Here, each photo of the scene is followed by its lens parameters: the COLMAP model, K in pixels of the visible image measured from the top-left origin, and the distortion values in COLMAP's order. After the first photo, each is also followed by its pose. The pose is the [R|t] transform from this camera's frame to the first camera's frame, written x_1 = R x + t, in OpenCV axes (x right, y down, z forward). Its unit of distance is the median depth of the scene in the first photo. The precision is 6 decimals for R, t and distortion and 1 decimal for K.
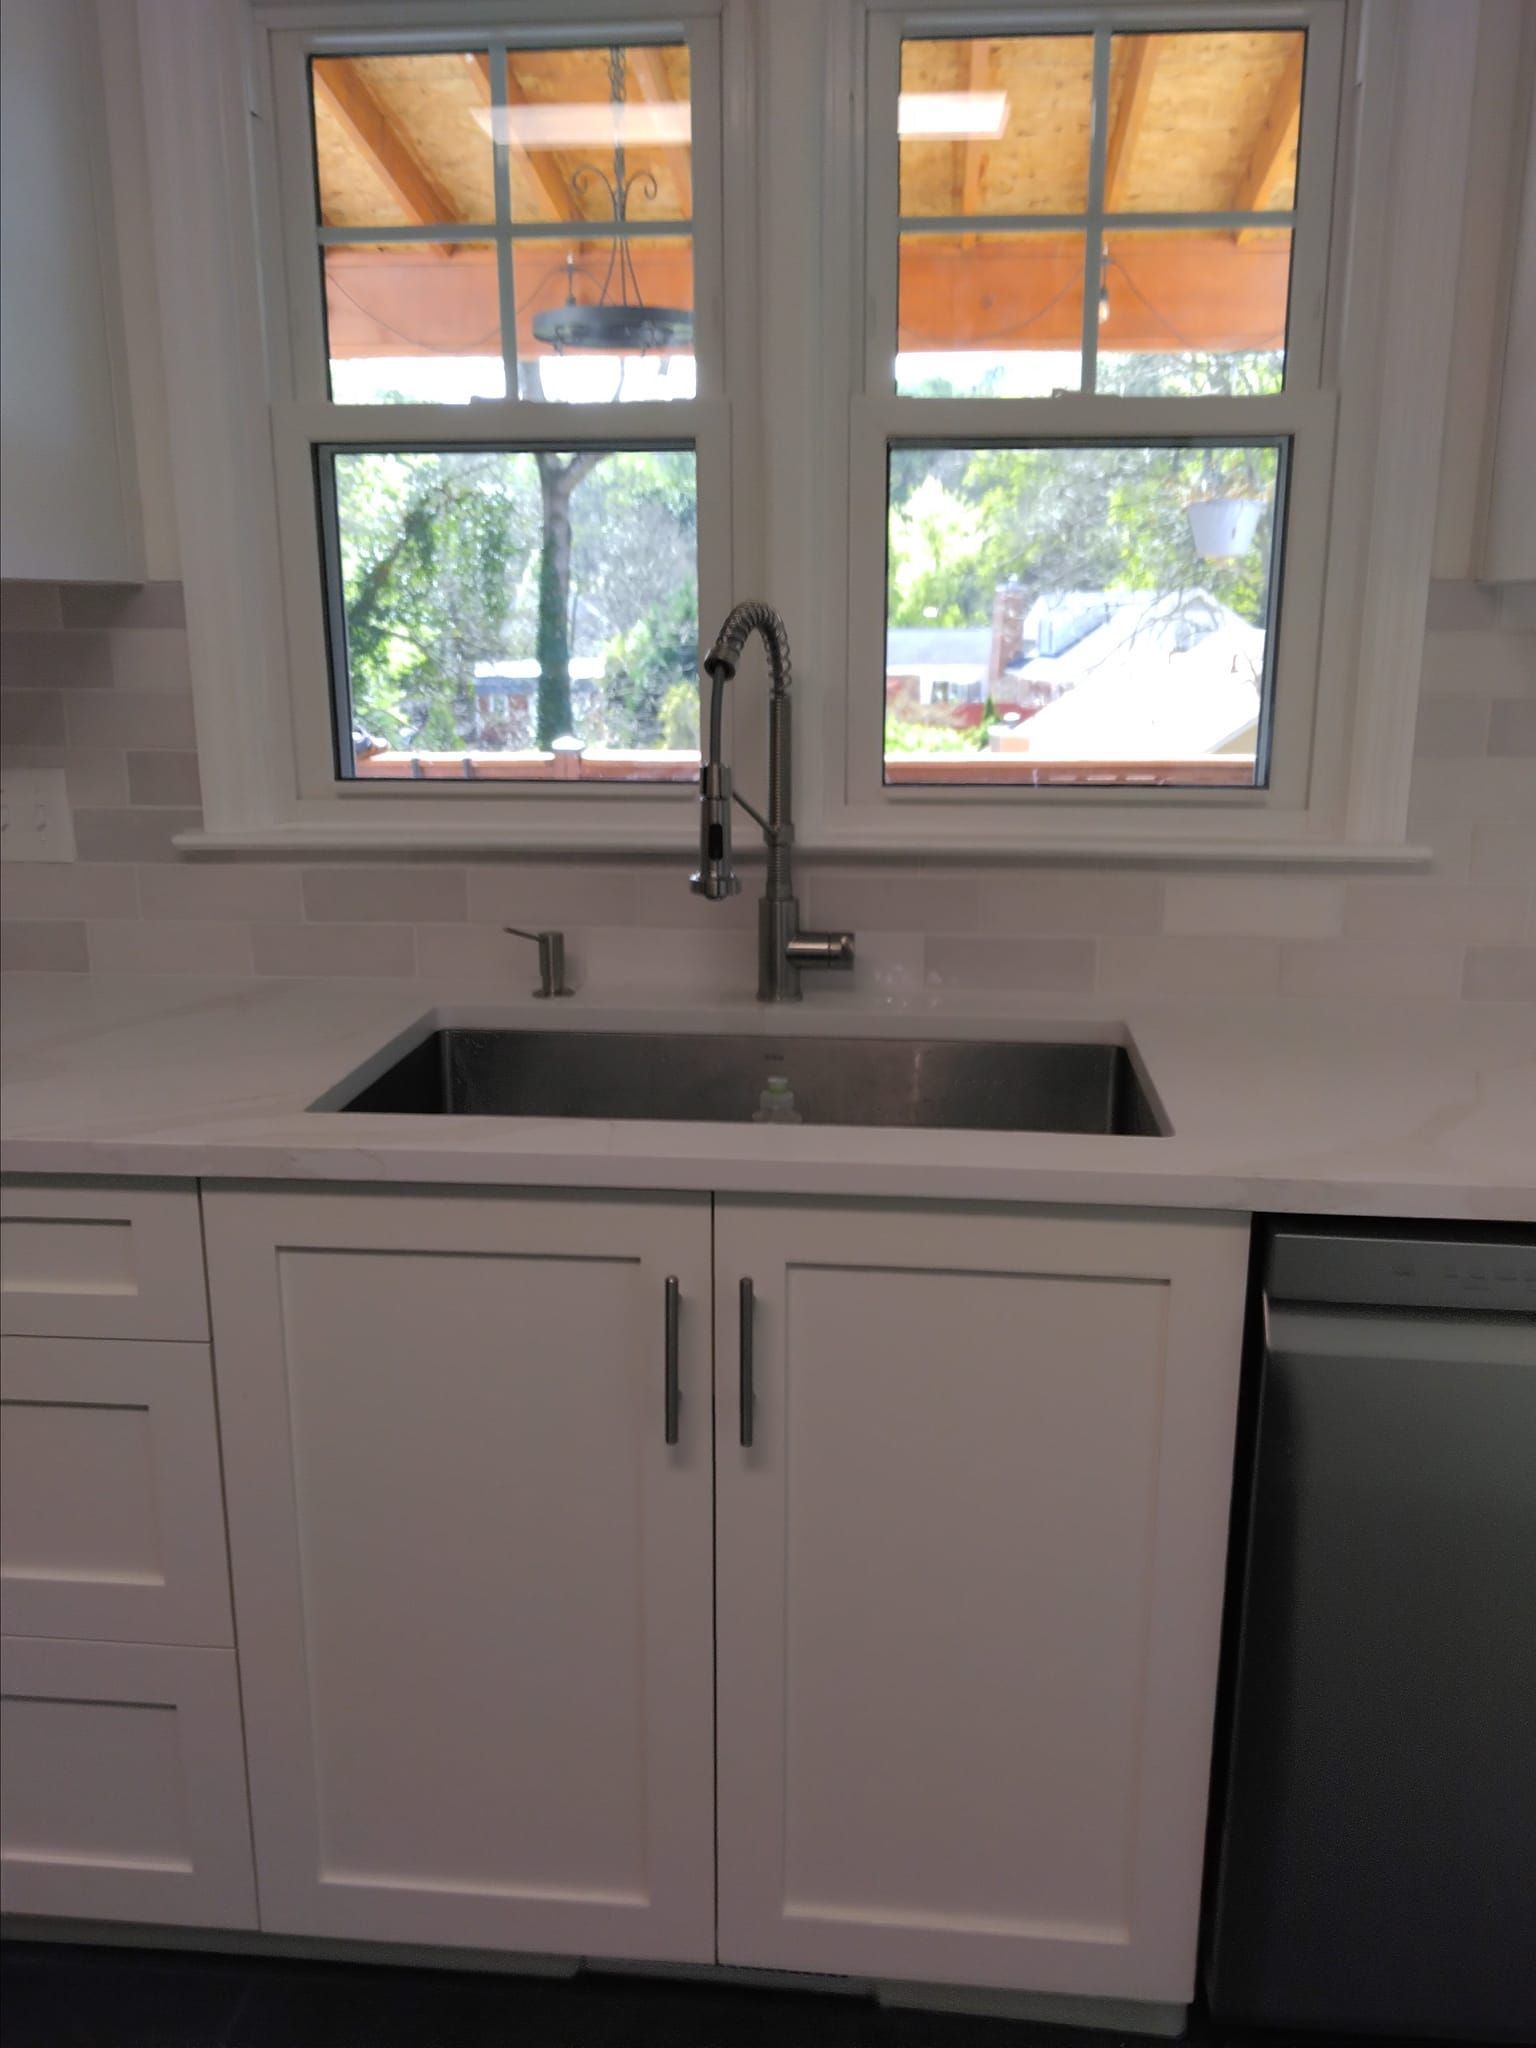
lens RADIAL K [[1683.7, 0, 772.1], [0, 1683.7, 1029.5], [0, 0, 1]] dist [0.057454, -0.085321]
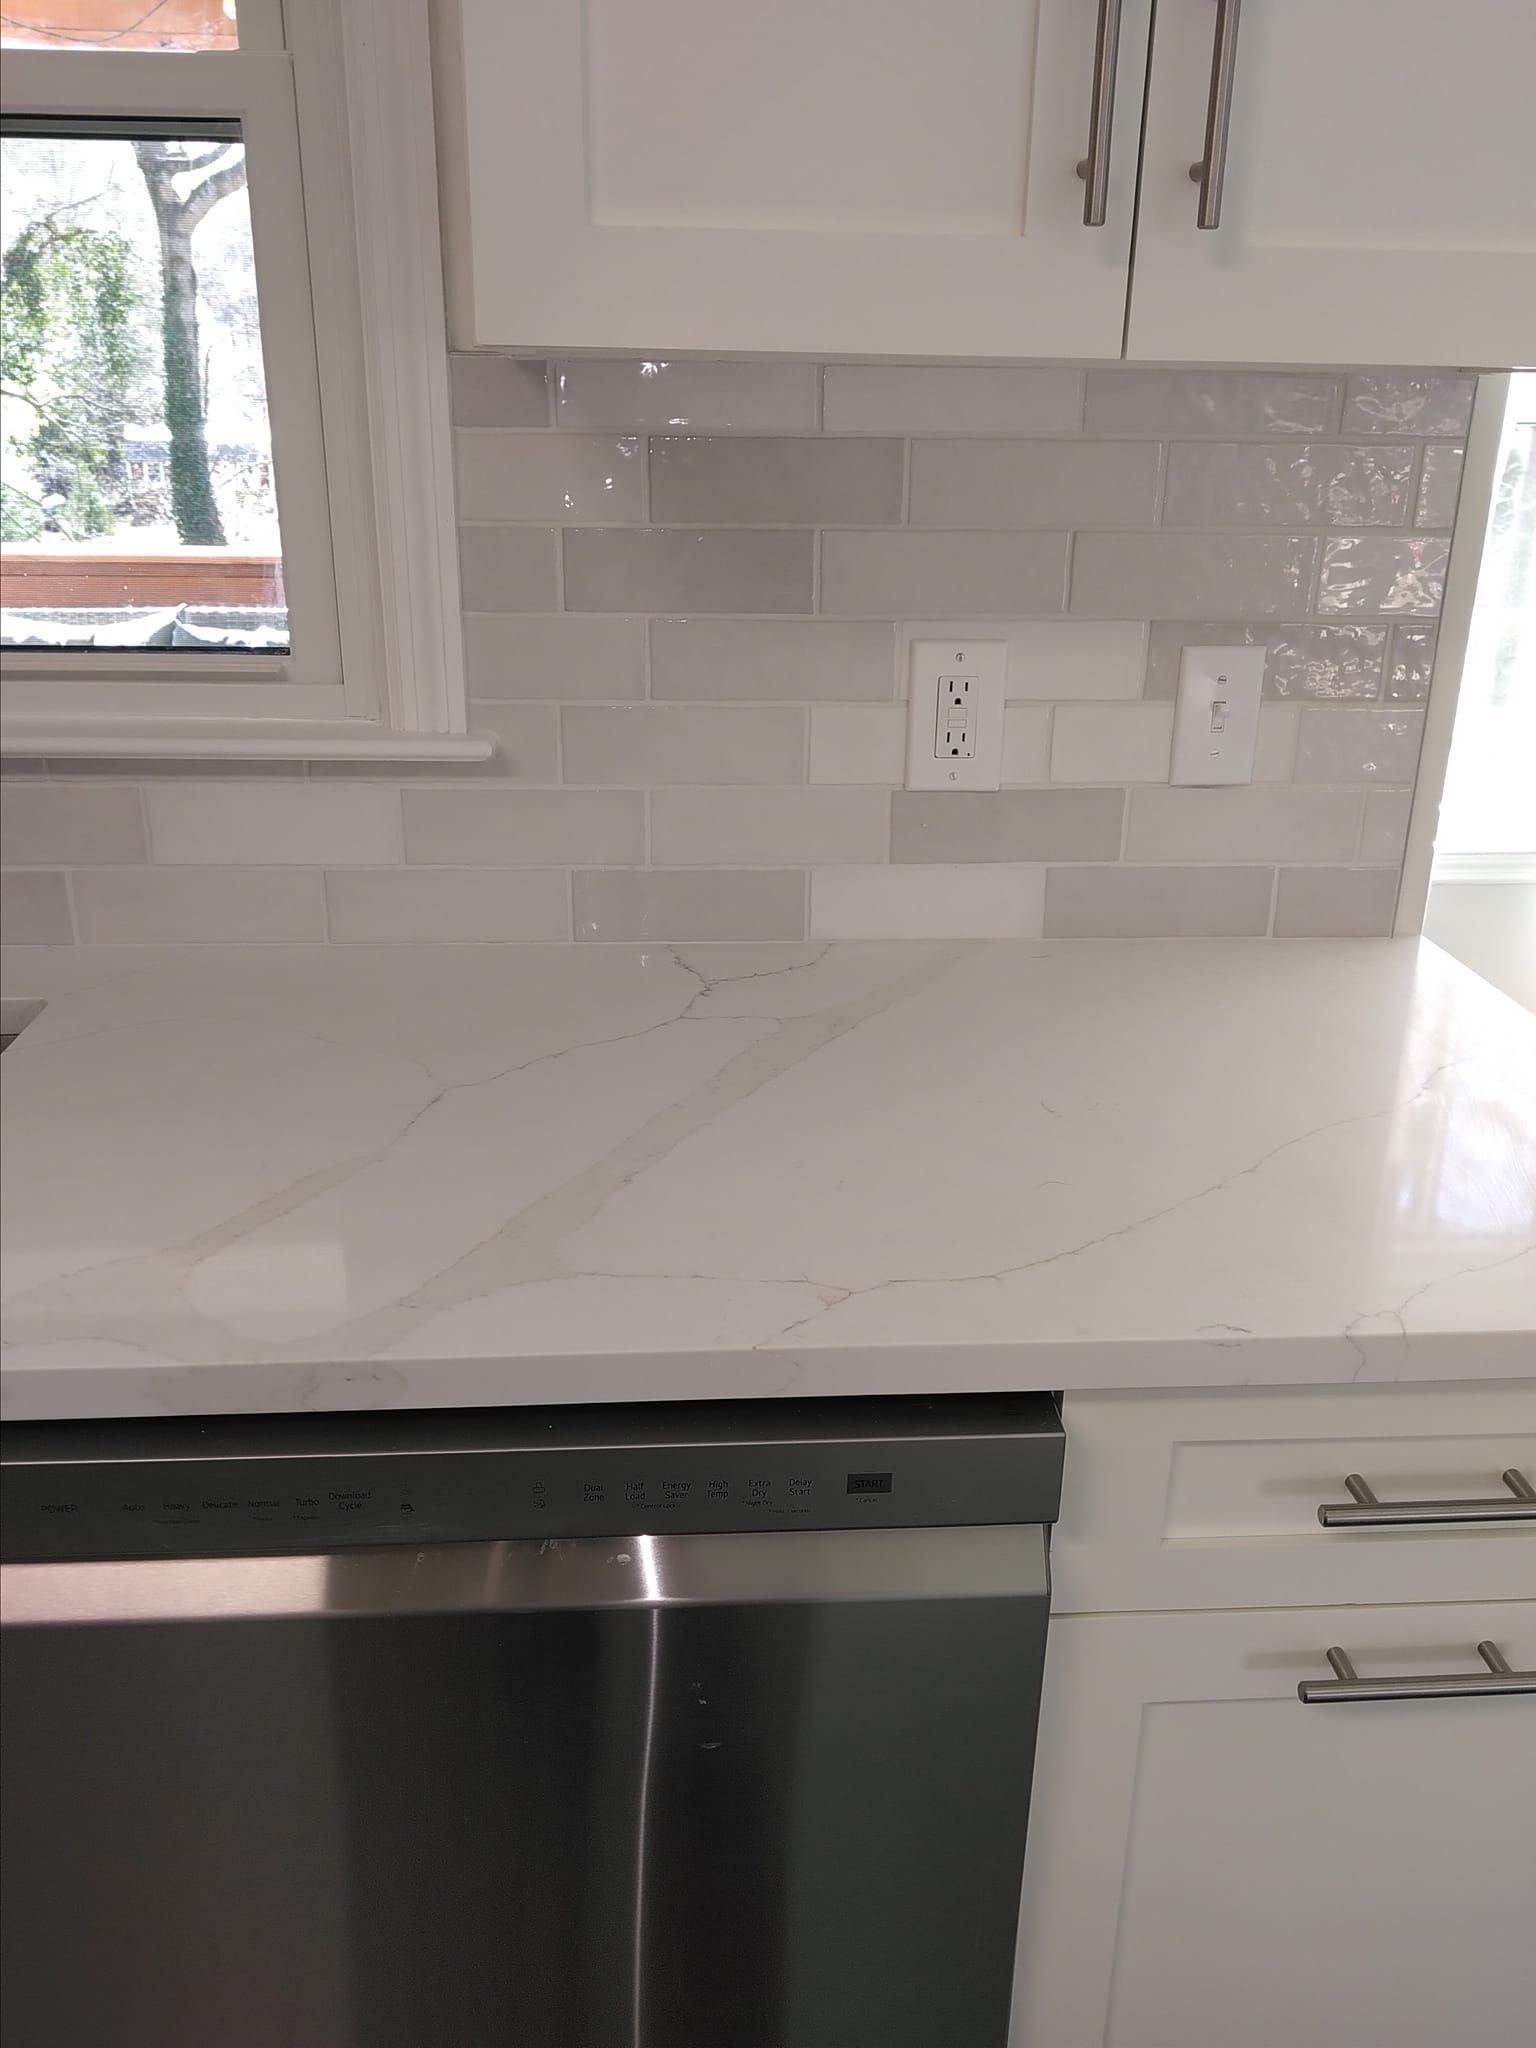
lens RADIAL K [[1683.7, 0, 772.1], [0, 1683.7, 1029.5], [0, 0, 1]] dist [0.057454, -0.085321]
pose [[0.986234, -0.043149, 0.159626, 0.360527], [0.022928, 0.991713, 0.126412, -0.069414], [-0.163757, -0.121012, 0.979050, 0.244509]]
